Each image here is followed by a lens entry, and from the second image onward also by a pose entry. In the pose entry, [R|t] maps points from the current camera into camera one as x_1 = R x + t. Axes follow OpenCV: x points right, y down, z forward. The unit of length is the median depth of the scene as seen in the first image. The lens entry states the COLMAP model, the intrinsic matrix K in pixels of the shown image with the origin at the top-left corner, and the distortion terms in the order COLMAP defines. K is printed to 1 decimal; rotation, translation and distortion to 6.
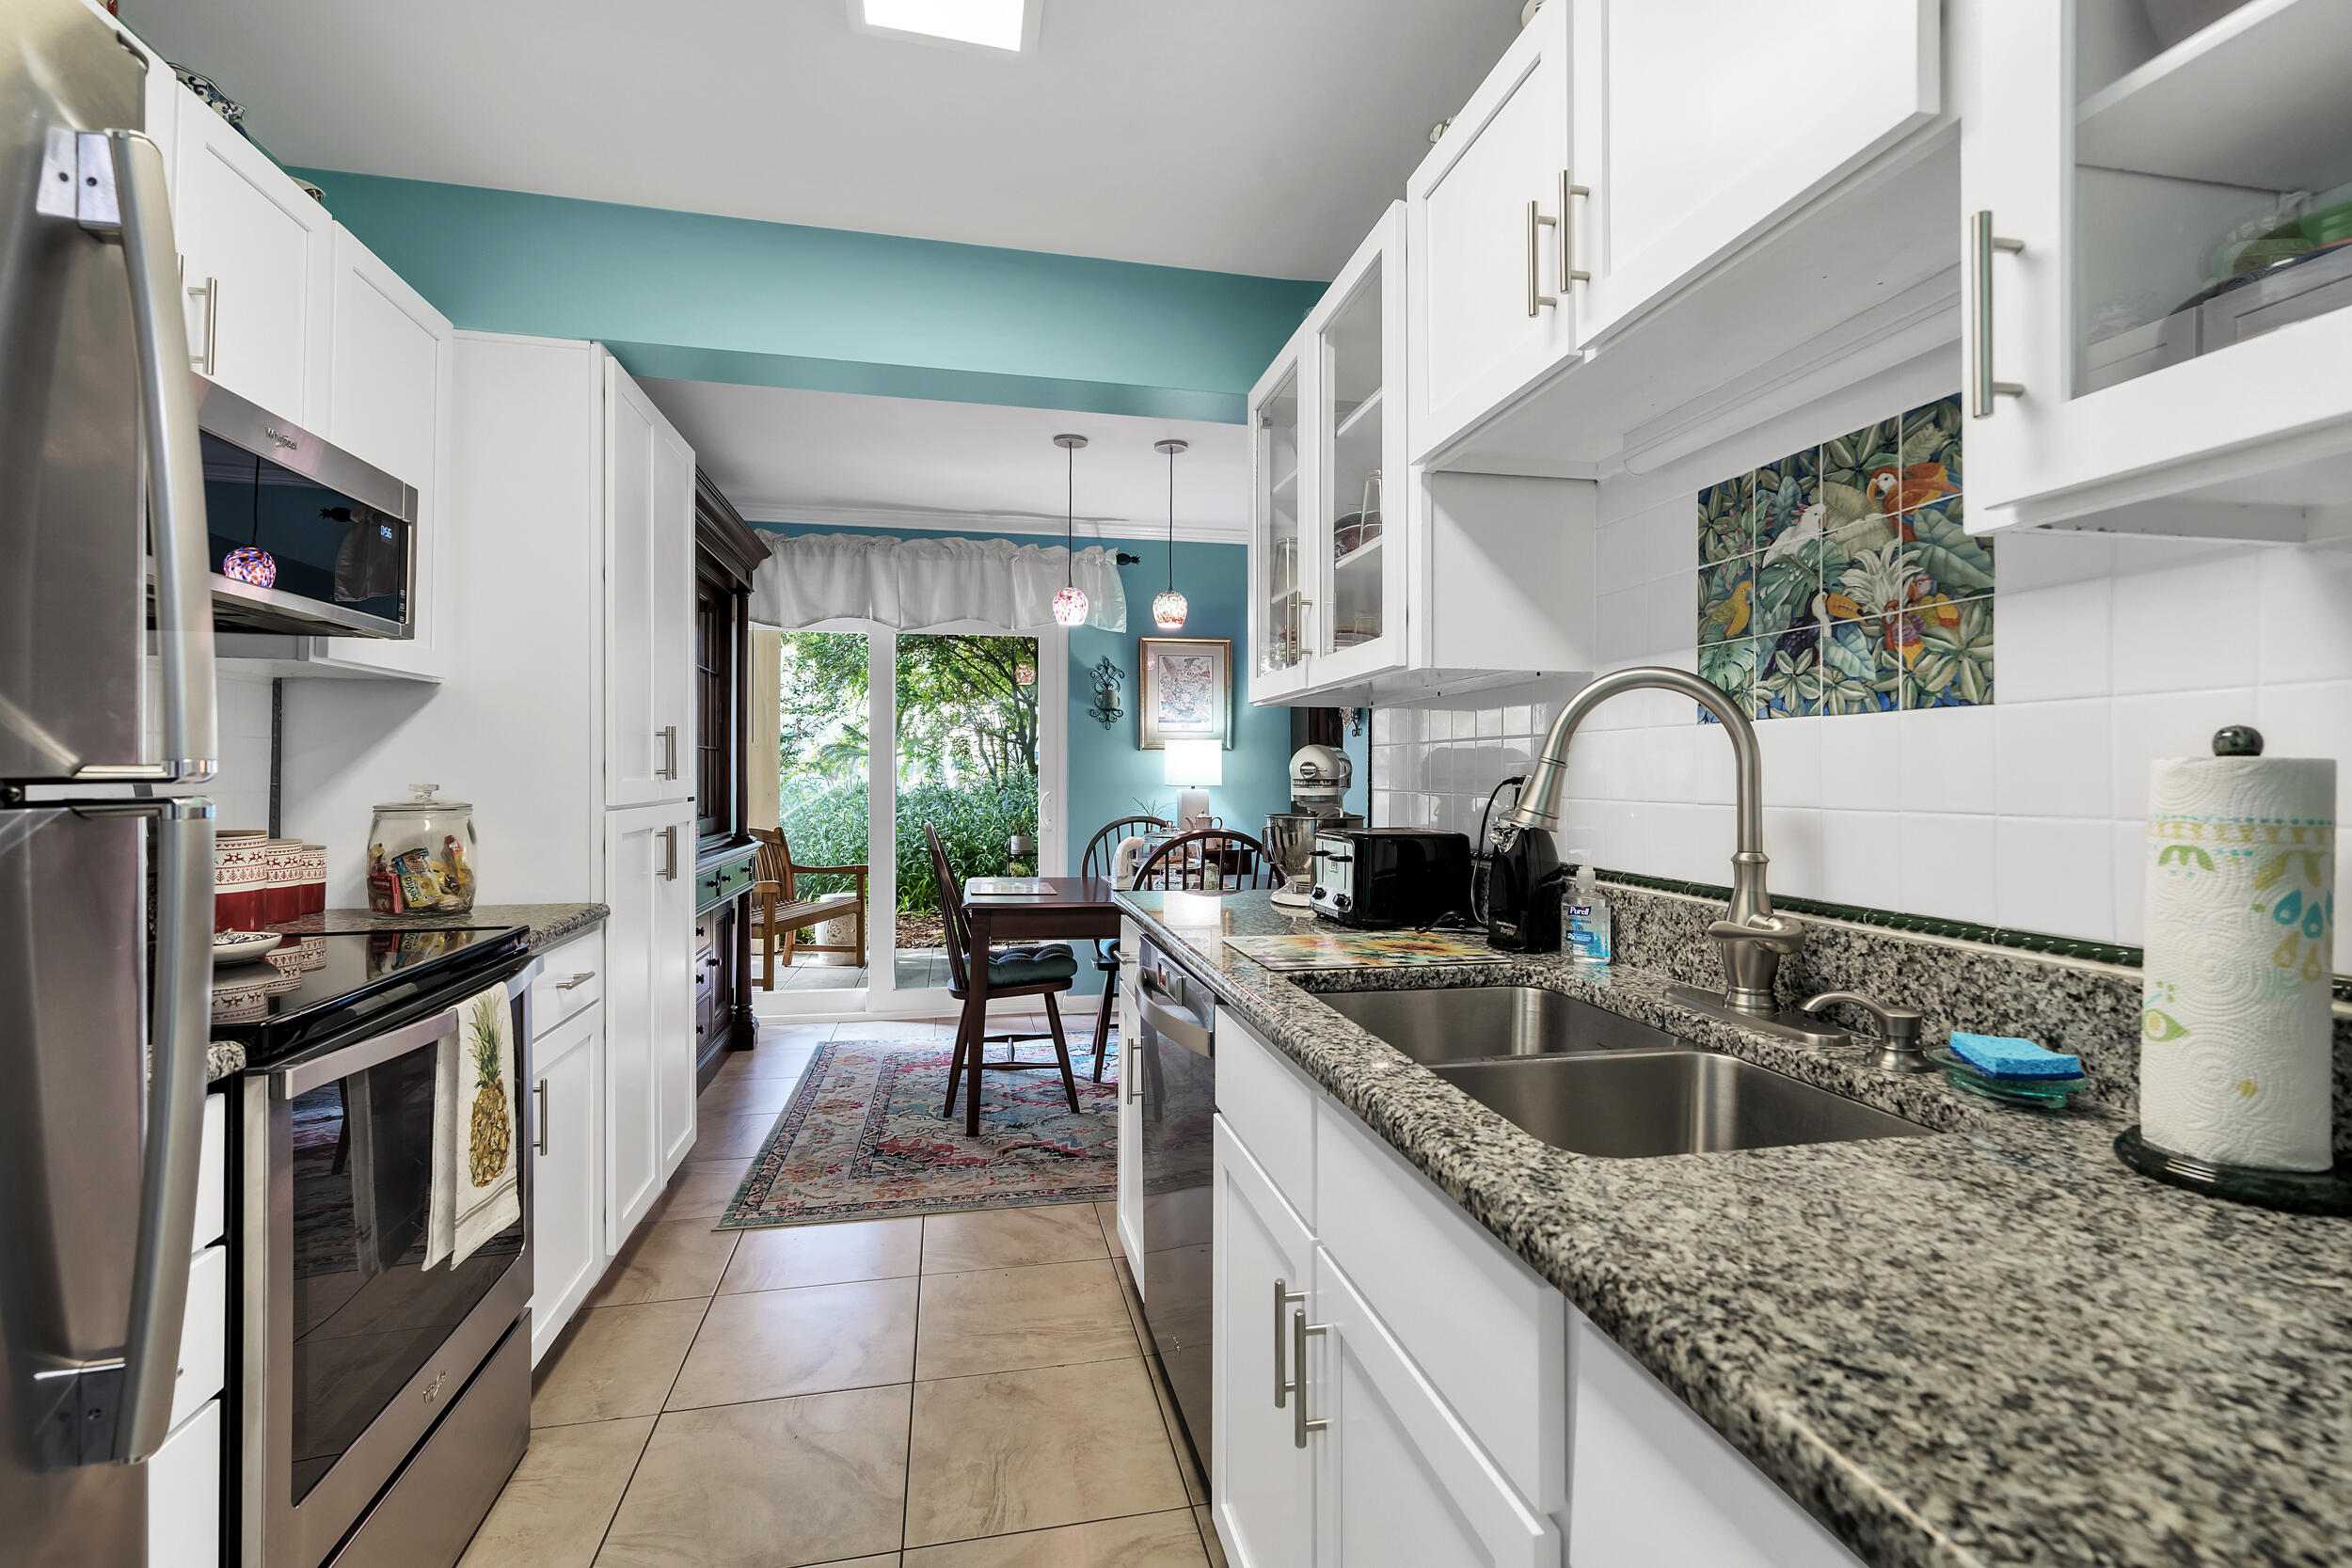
lens RADIAL K [[1066.3, 0, 1177.4], [0, 1066.3, 770.2], [0, 0, 1]] dist [0.009846, 0.002005]
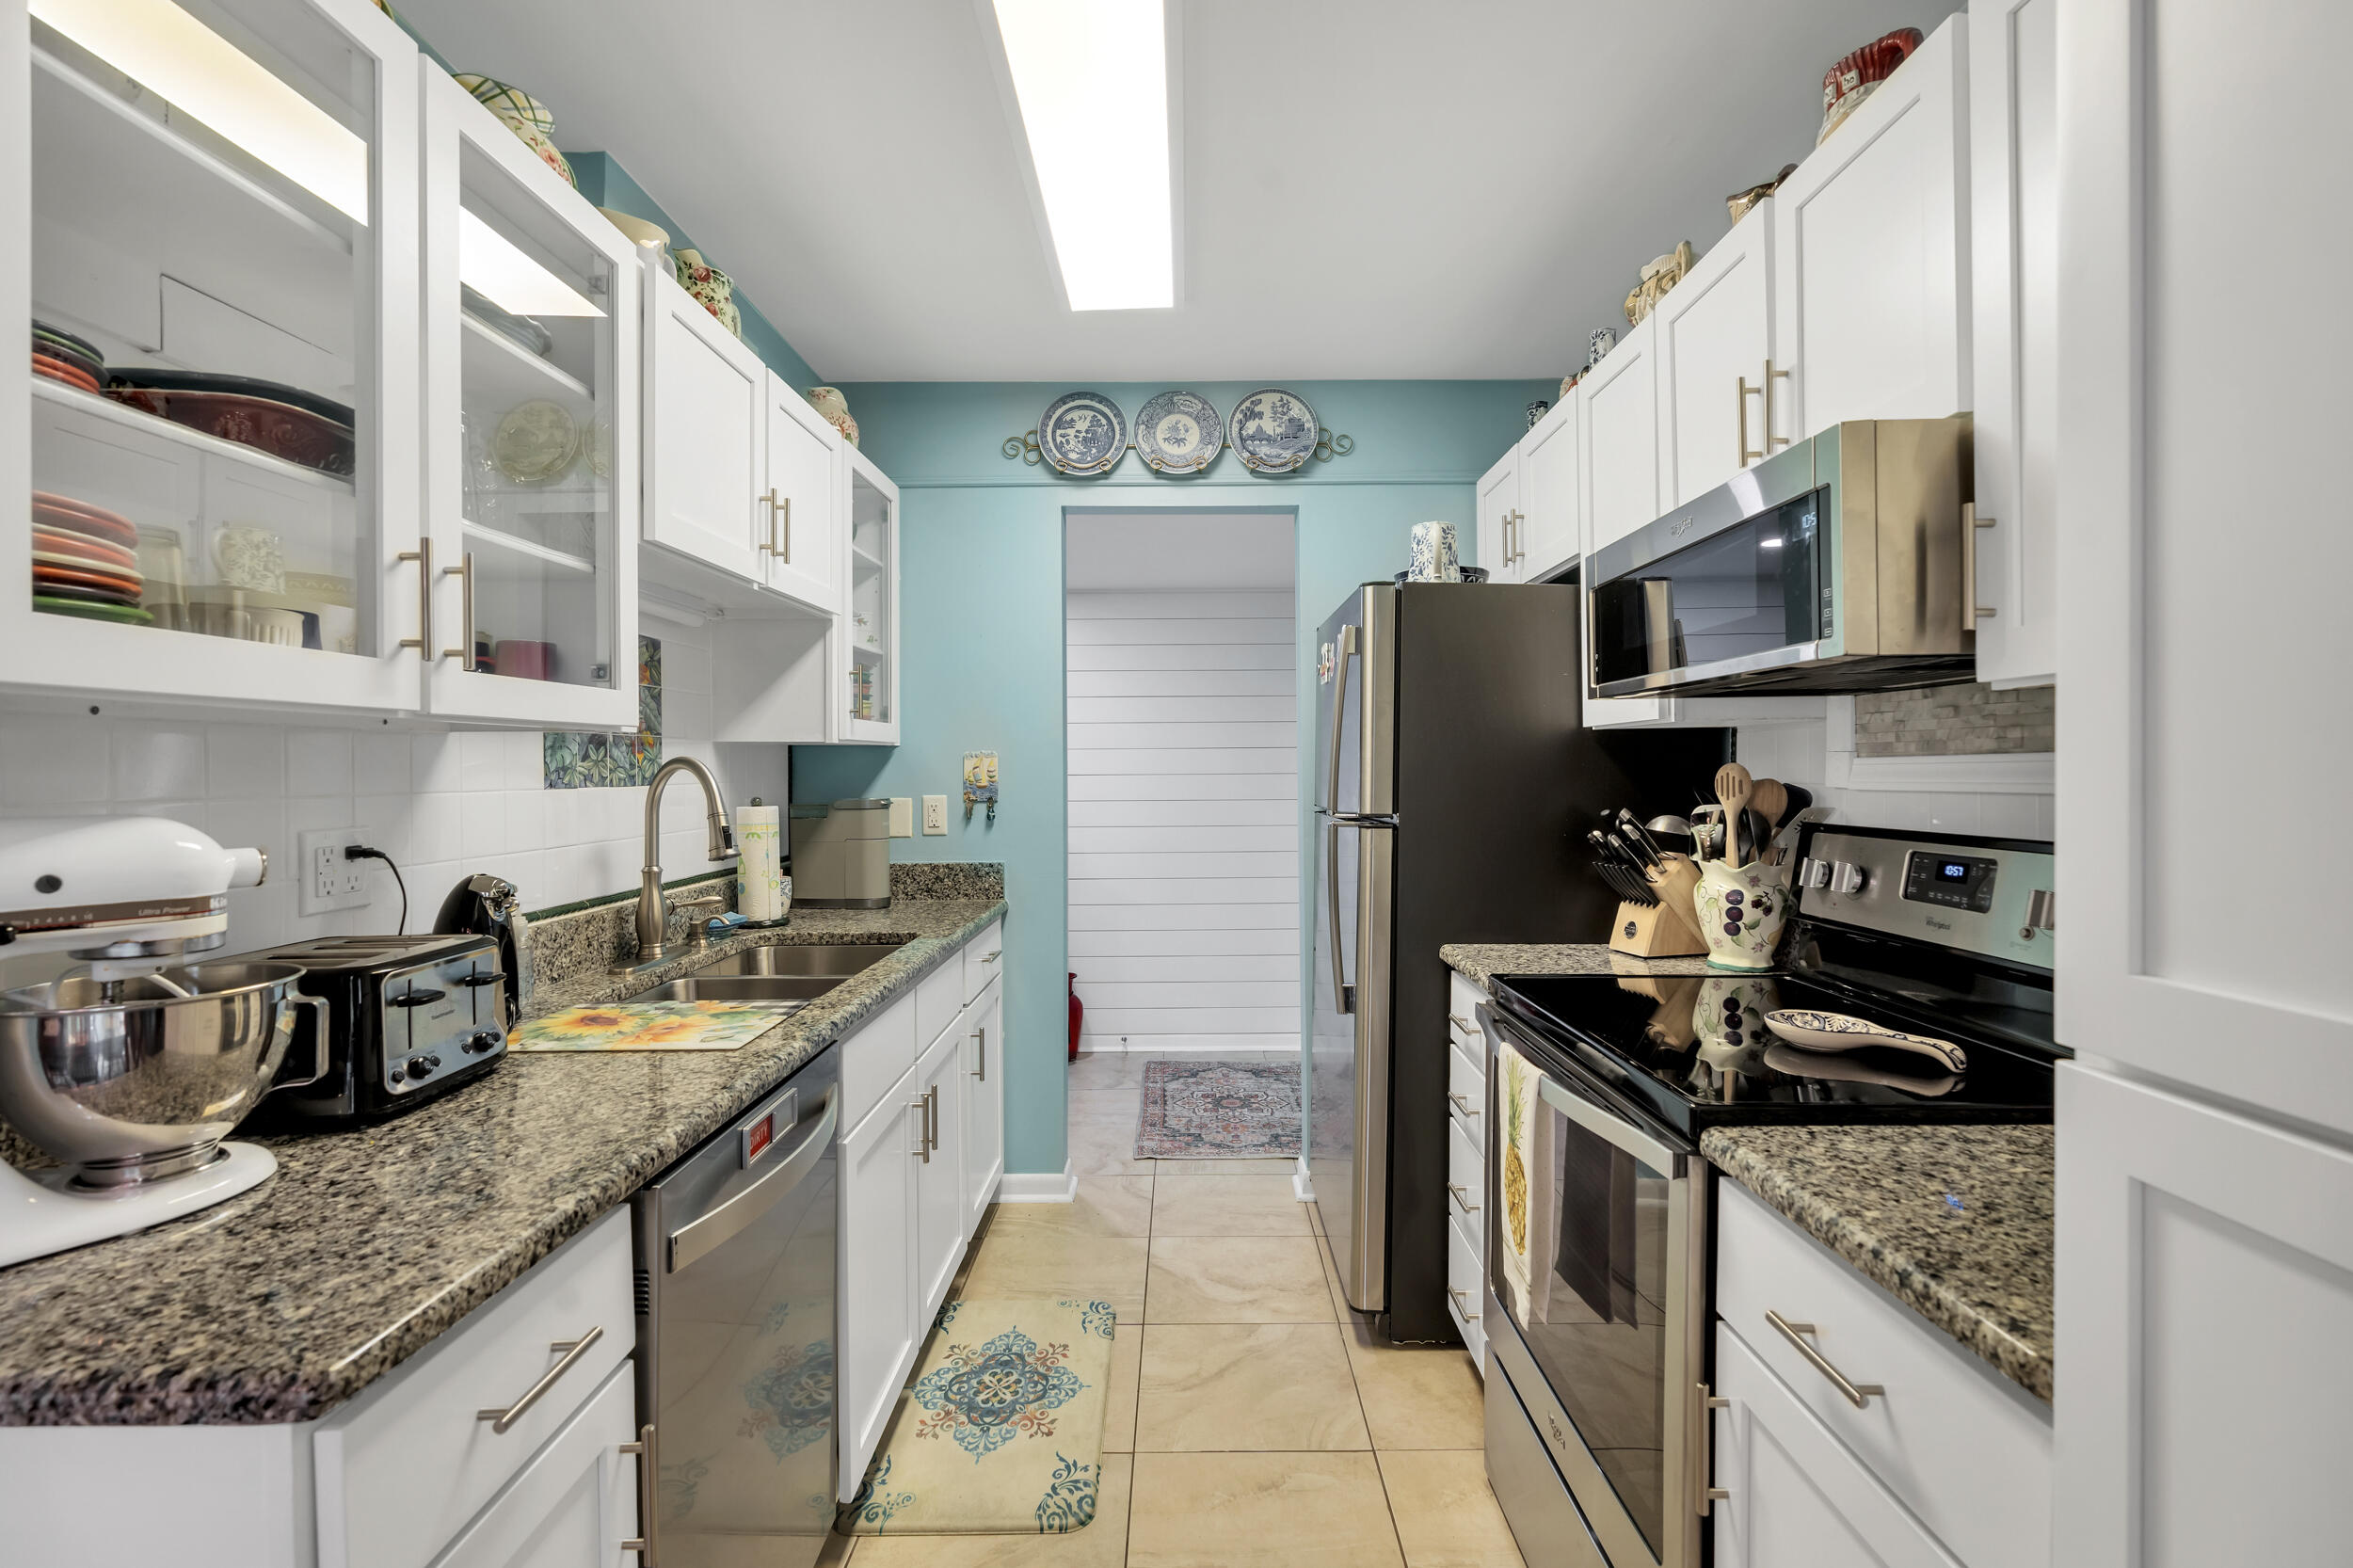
lens RADIAL K [[1066.9, 0, 1180.6], [0, 1066.9, 771.7], [0, 0, 1]] dist [0.009846, 0.002005]
pose [[-0.977002, -0.000348, 0.213232, -0.194705], [-0.000329, 1.000000, 0.000127, -0.022232], [-0.213232, 0.000054, -0.977002, 0.729921]]
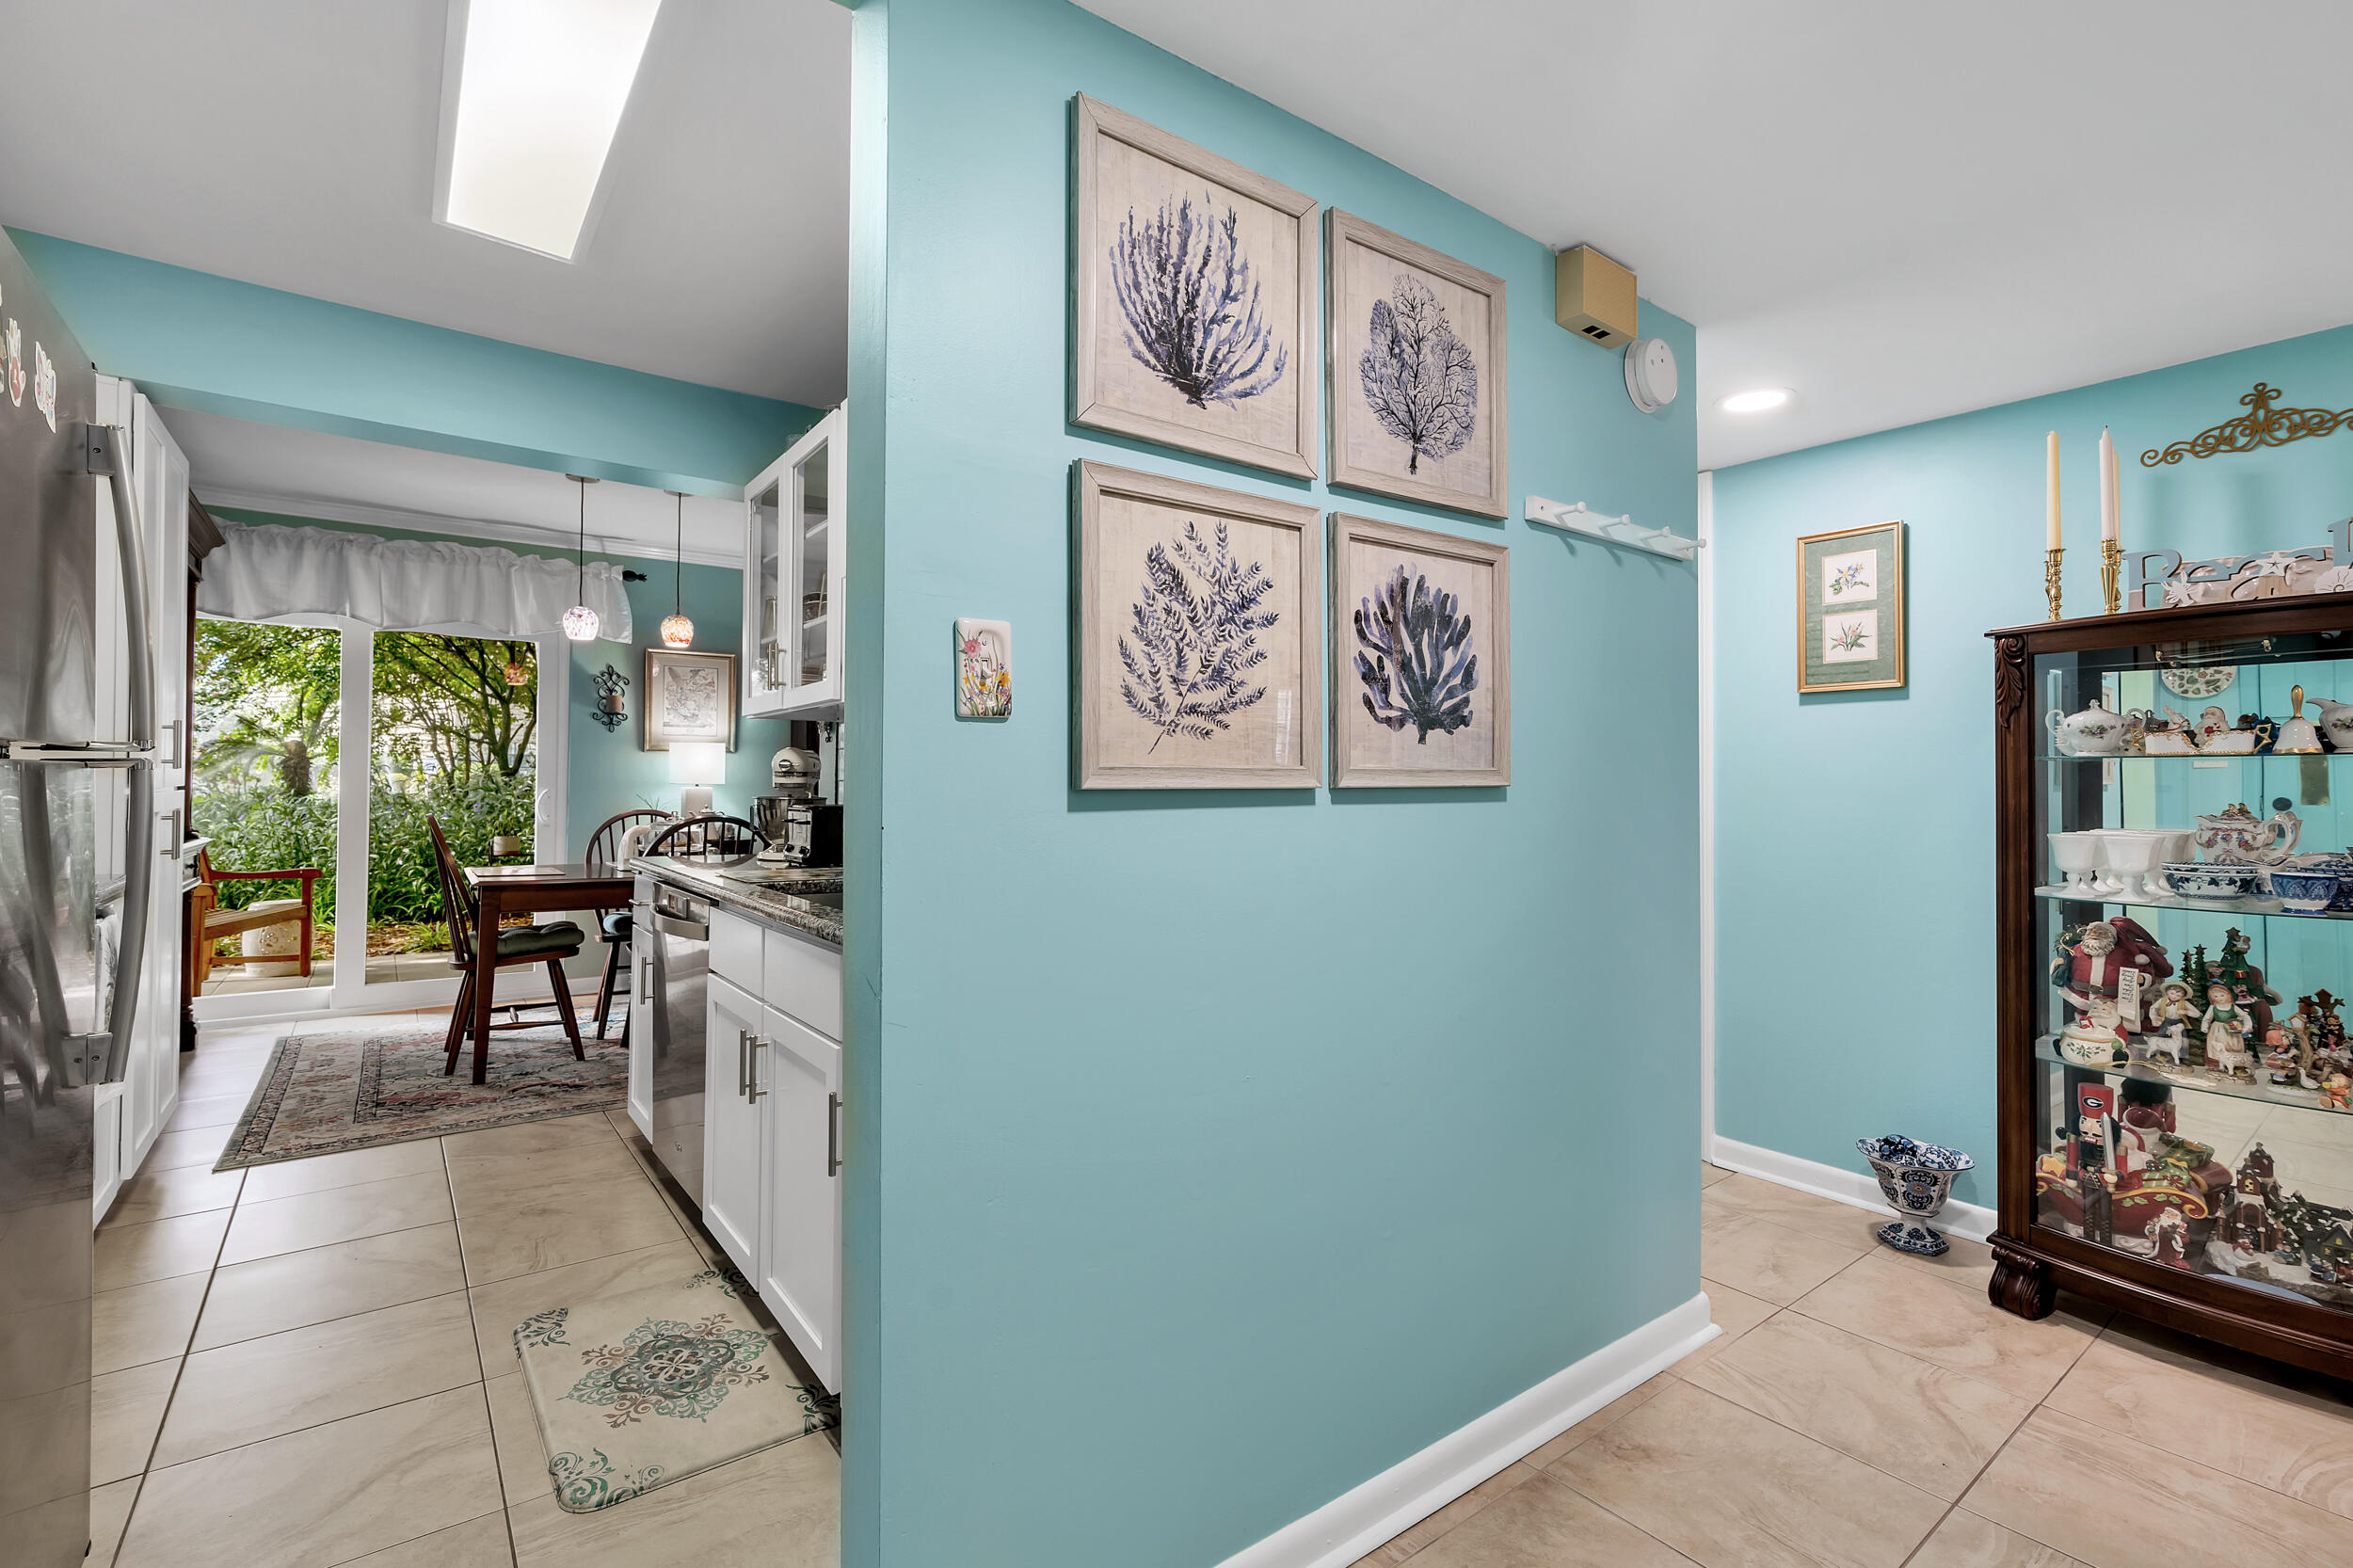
lens RADIAL K [[1066.9, 0, 1176.5], [0, 1066.9, 767.5], [0, 0, 1]] dist [0.009846, 0.002005]
pose [[0.906644, 0.013467, 0.421682, -0.003034], [-0.008535, 0.999871, -0.013582, 0.010178], [-0.421811, 0.008715, 0.906642, -0.278466]]
